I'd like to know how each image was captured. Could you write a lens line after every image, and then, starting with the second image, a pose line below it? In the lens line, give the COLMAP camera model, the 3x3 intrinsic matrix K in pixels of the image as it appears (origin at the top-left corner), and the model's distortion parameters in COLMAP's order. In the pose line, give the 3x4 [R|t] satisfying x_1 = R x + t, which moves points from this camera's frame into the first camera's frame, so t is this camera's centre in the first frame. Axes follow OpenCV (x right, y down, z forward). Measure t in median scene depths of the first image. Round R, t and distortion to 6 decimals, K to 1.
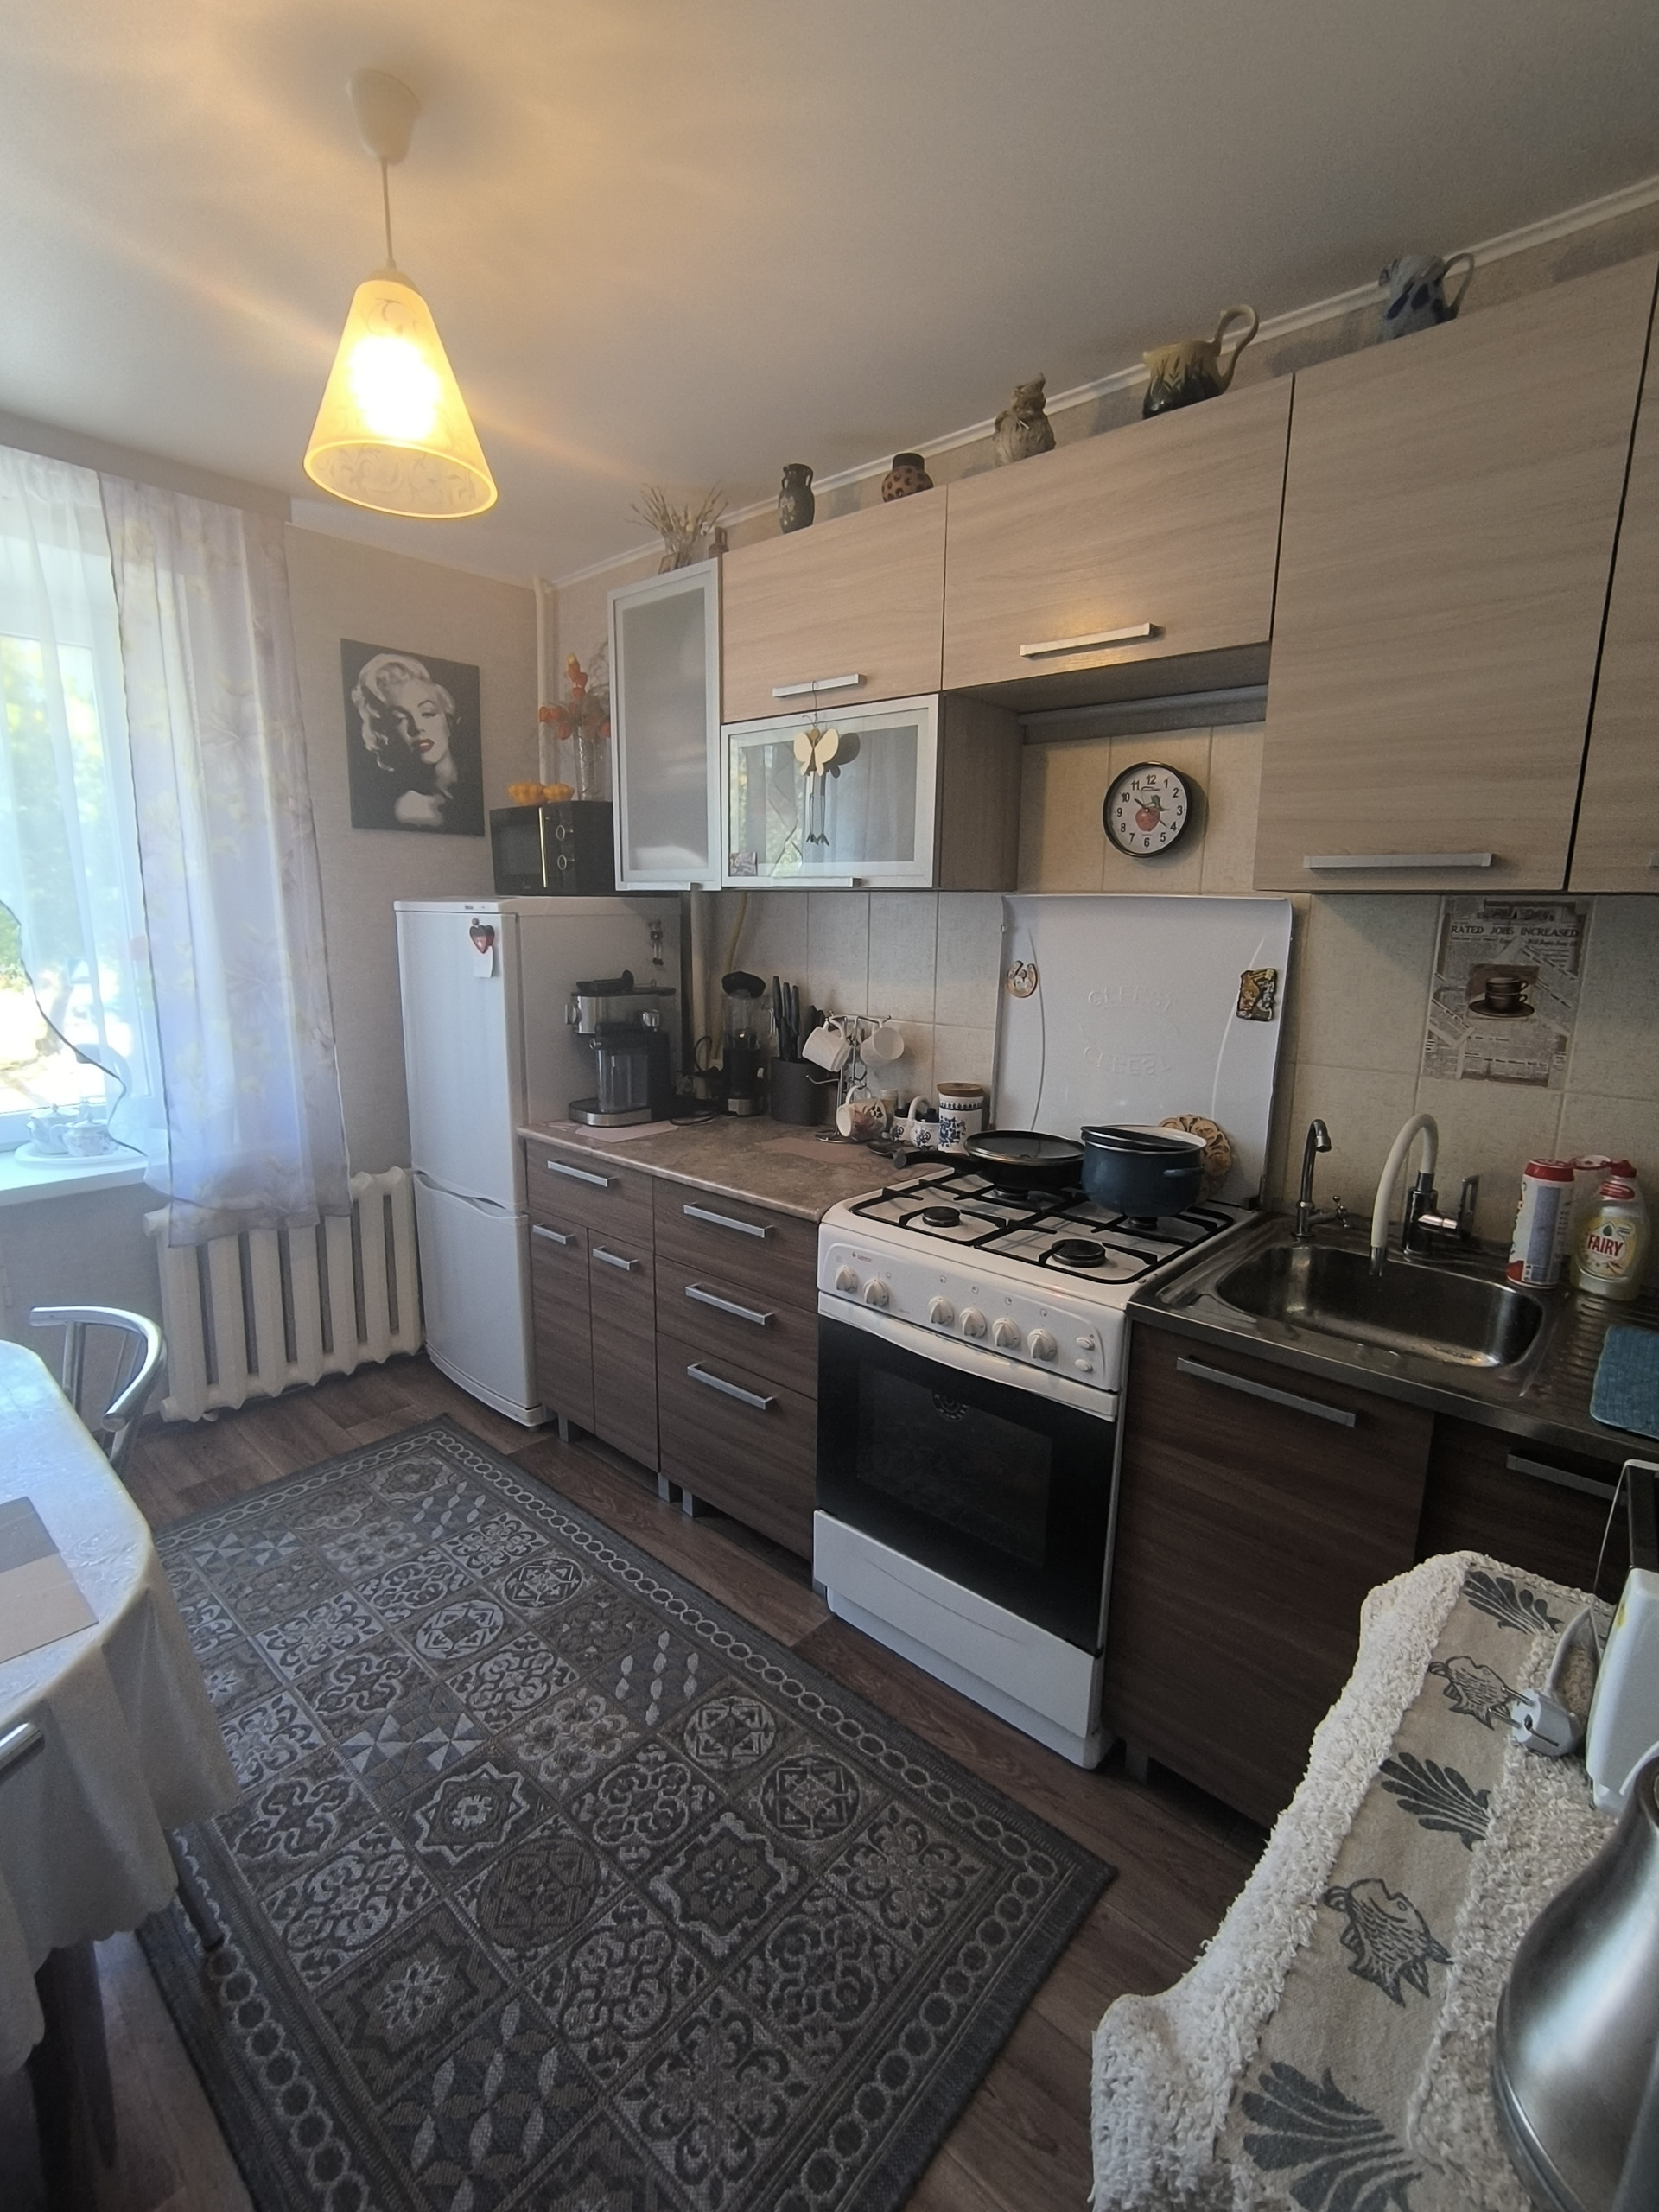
lens RADIAL K [[1007.2, 0, 828.5], [0, 1007.2, 1112.0], [0, 0, 1]] dist [-0.024155, 0.014423]
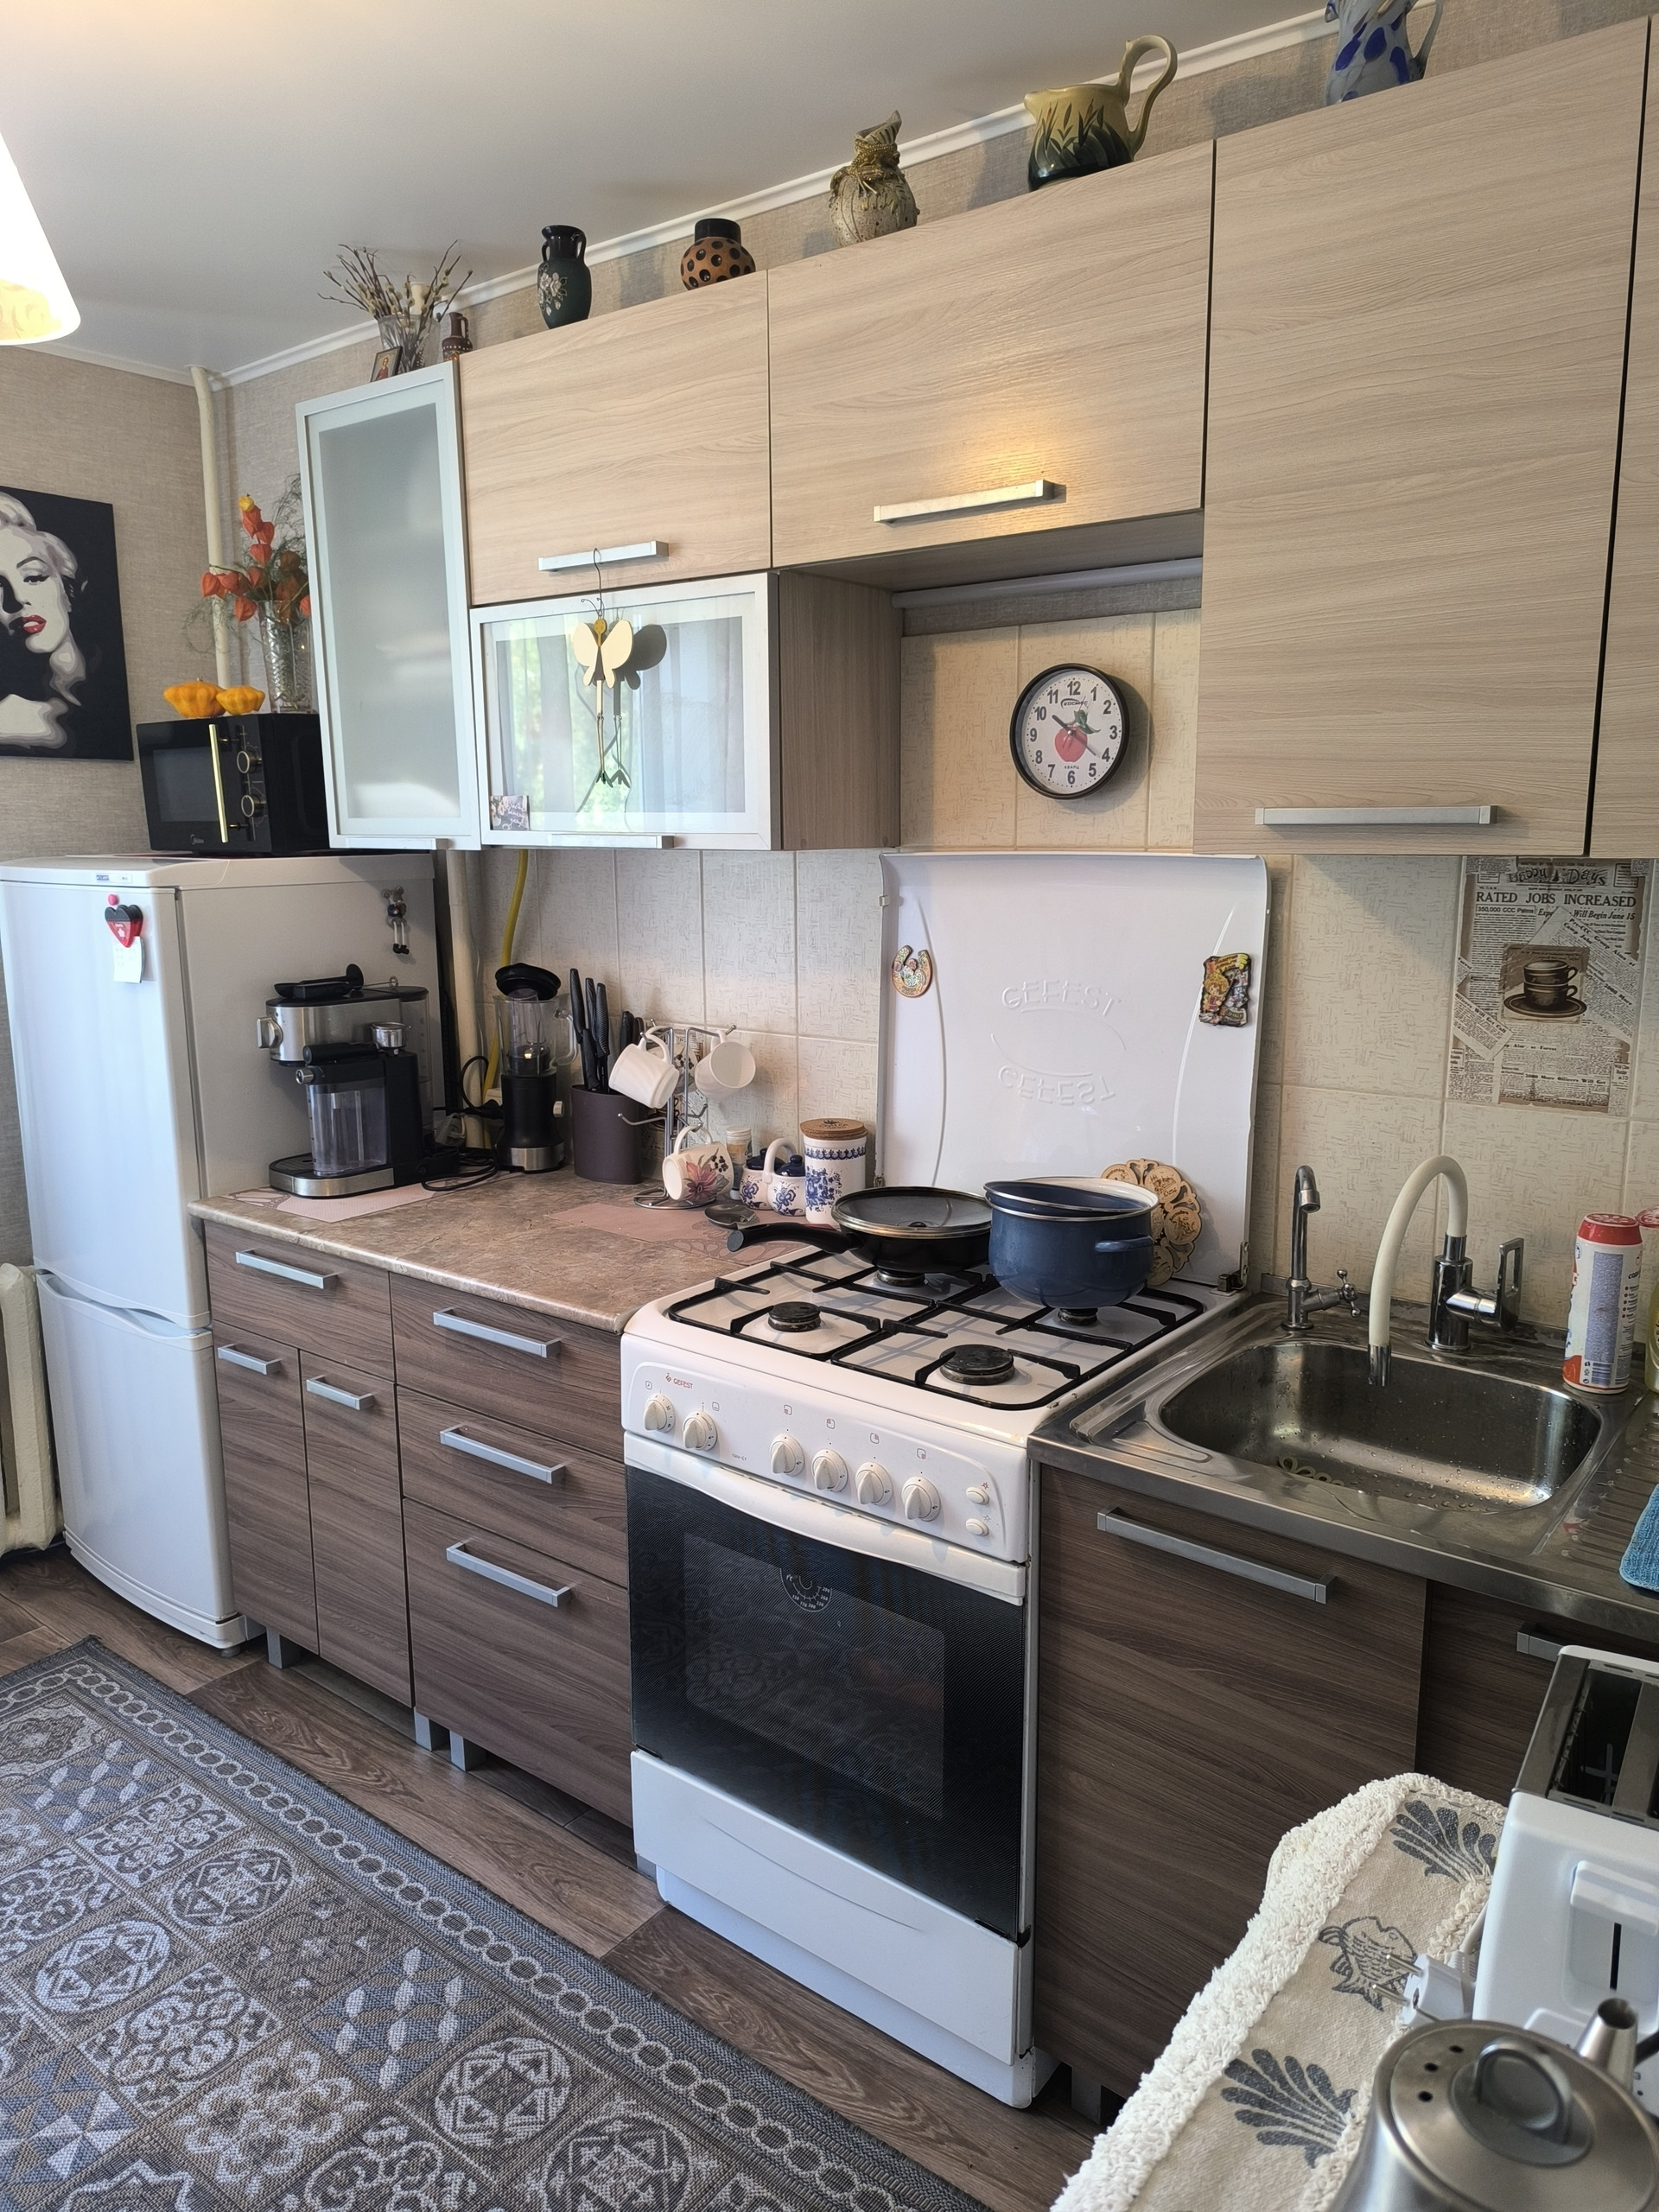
lens RADIAL K [[1514.2, 0, 818.6], [0, 1514.2, 1114.8], [0, 0, 1]] dist [0.045233, -0.049841]
pose [[0.997573, -0.033078, 0.061270, 0.068255], [0.033652, 0.999399, -0.008348, -0.028558], [-0.060957, 0.010390, 0.998086, -0.059311]]
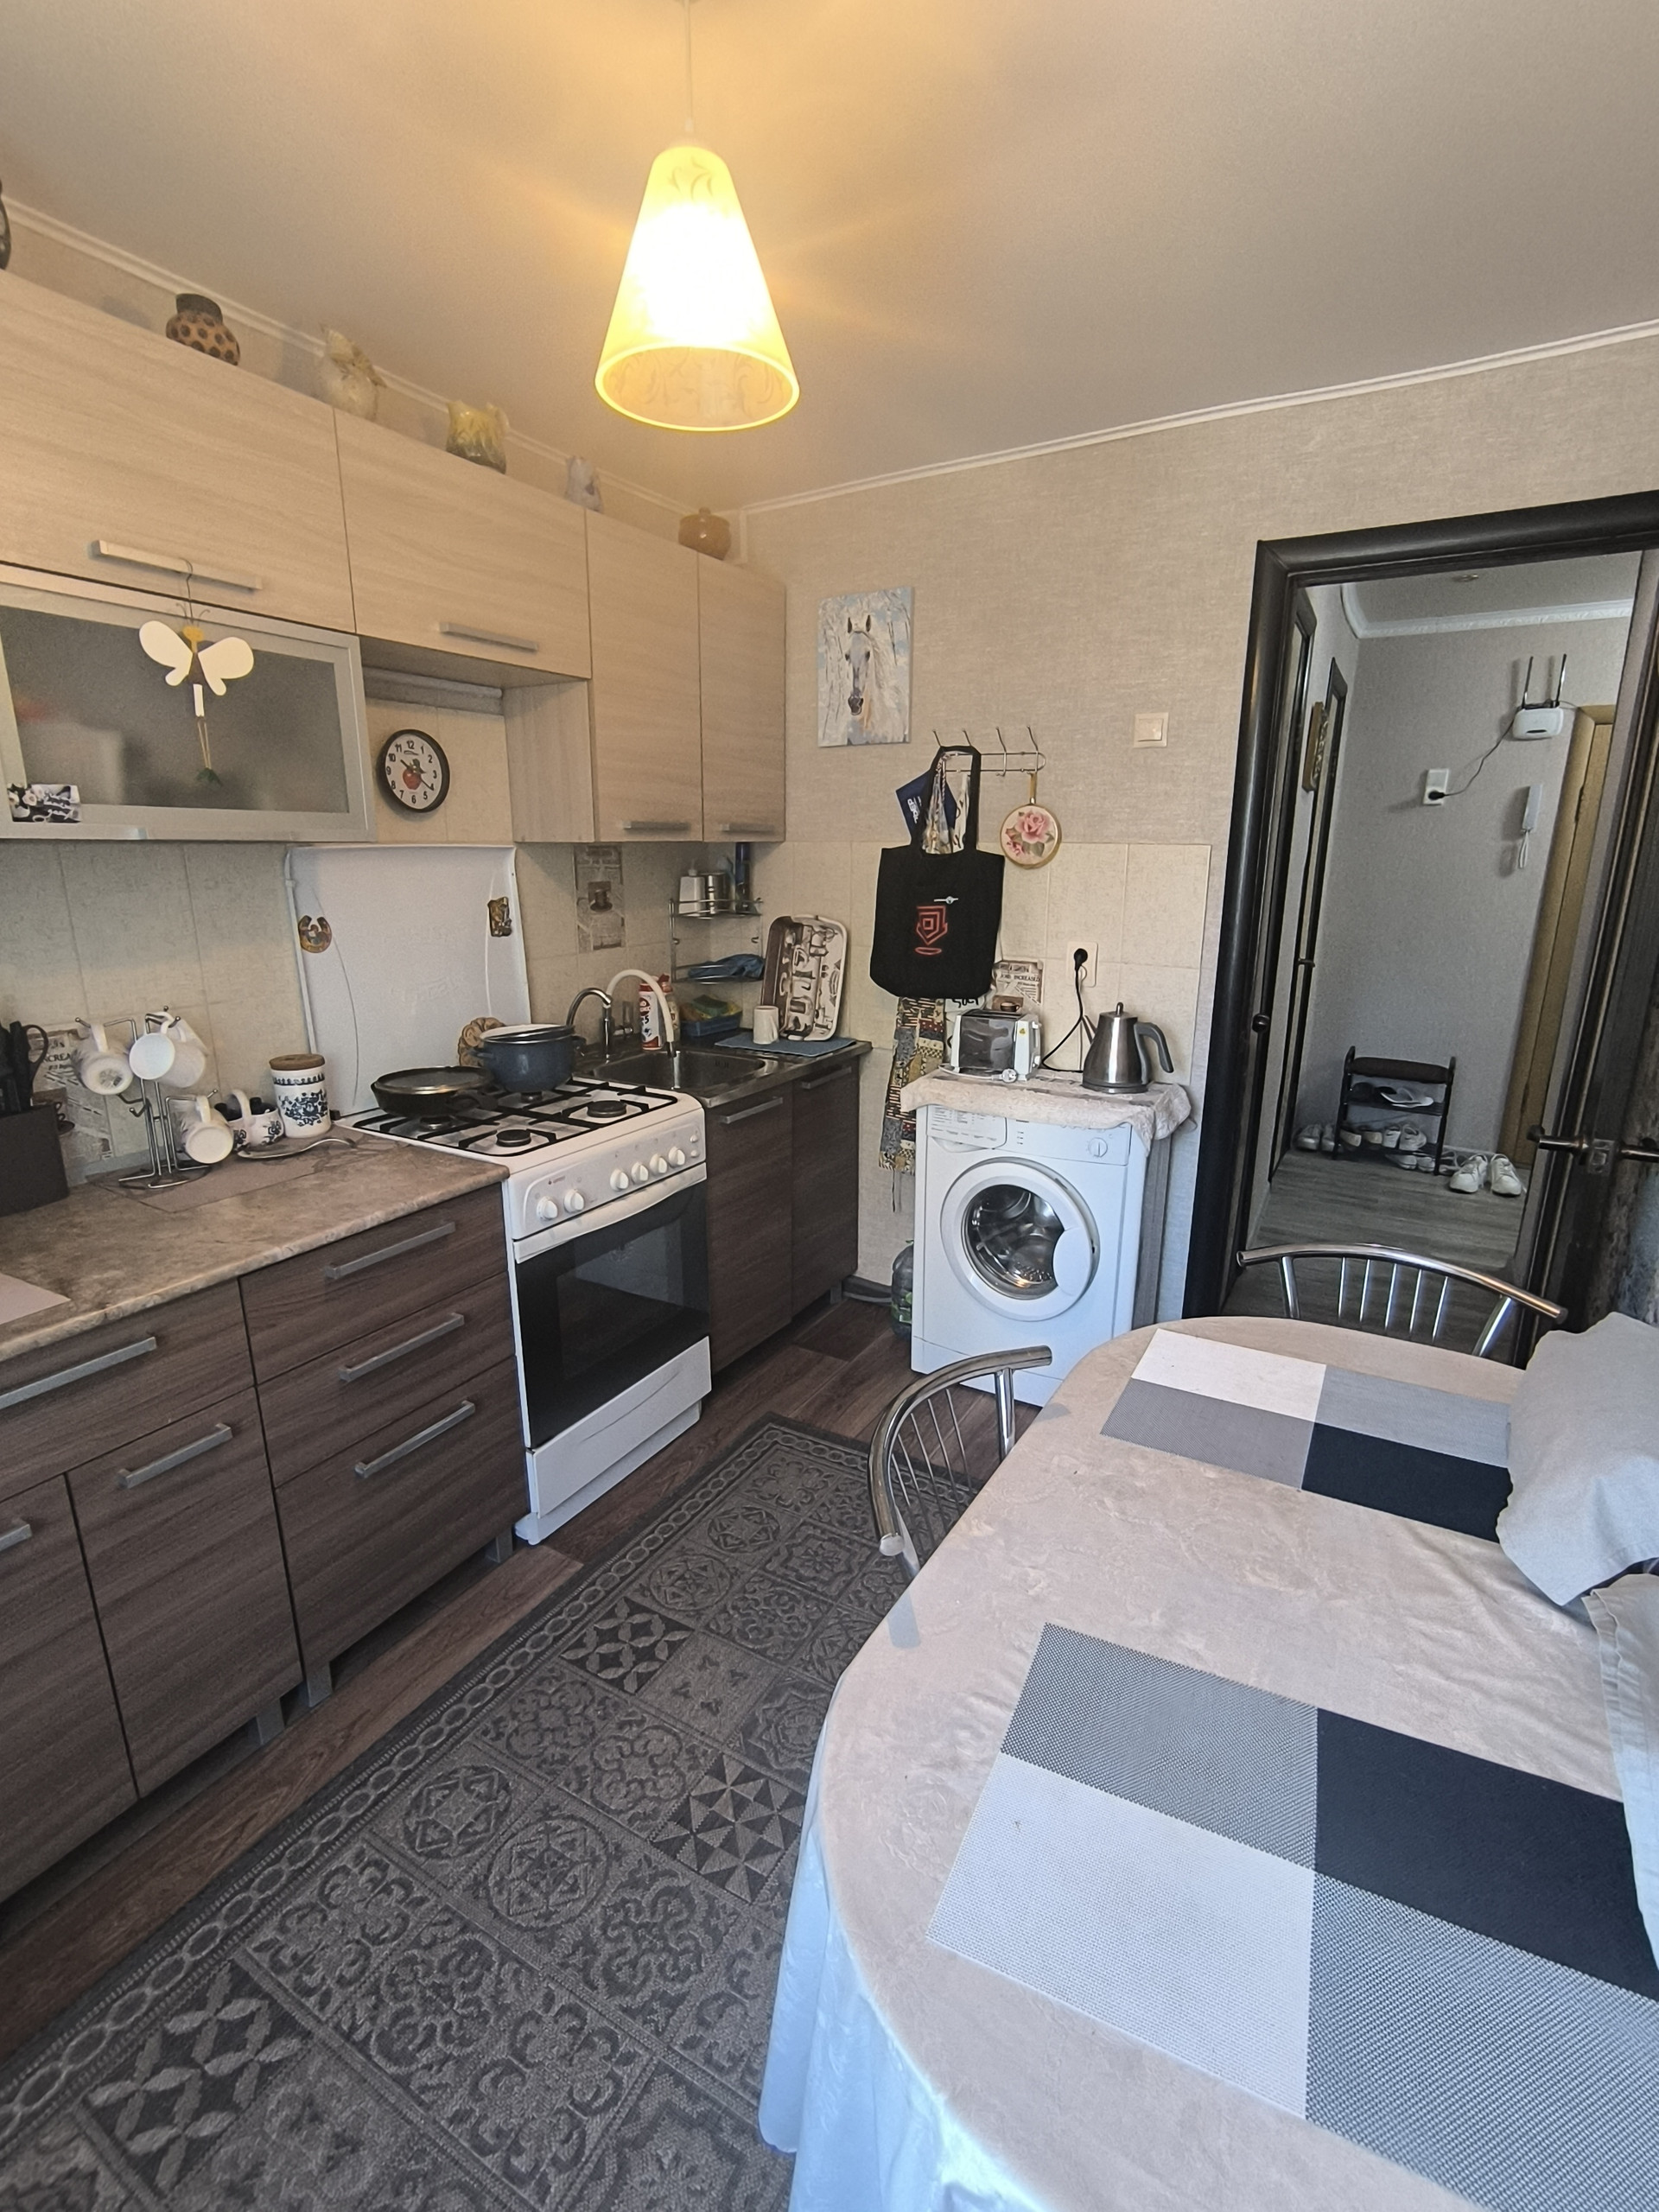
lens RADIAL K [[1007.2, 0, 806.5], [0, 1007.2, 1116.2], [0, 0, 1]] dist [-0.024155, 0.014423]
pose [[-0.184779, -0.270352, 0.944863, -1.008685], [0.195817, 0.932014, 0.304970, -0.198431], [-0.963074, 0.241372, -0.119277, 0.821239]]
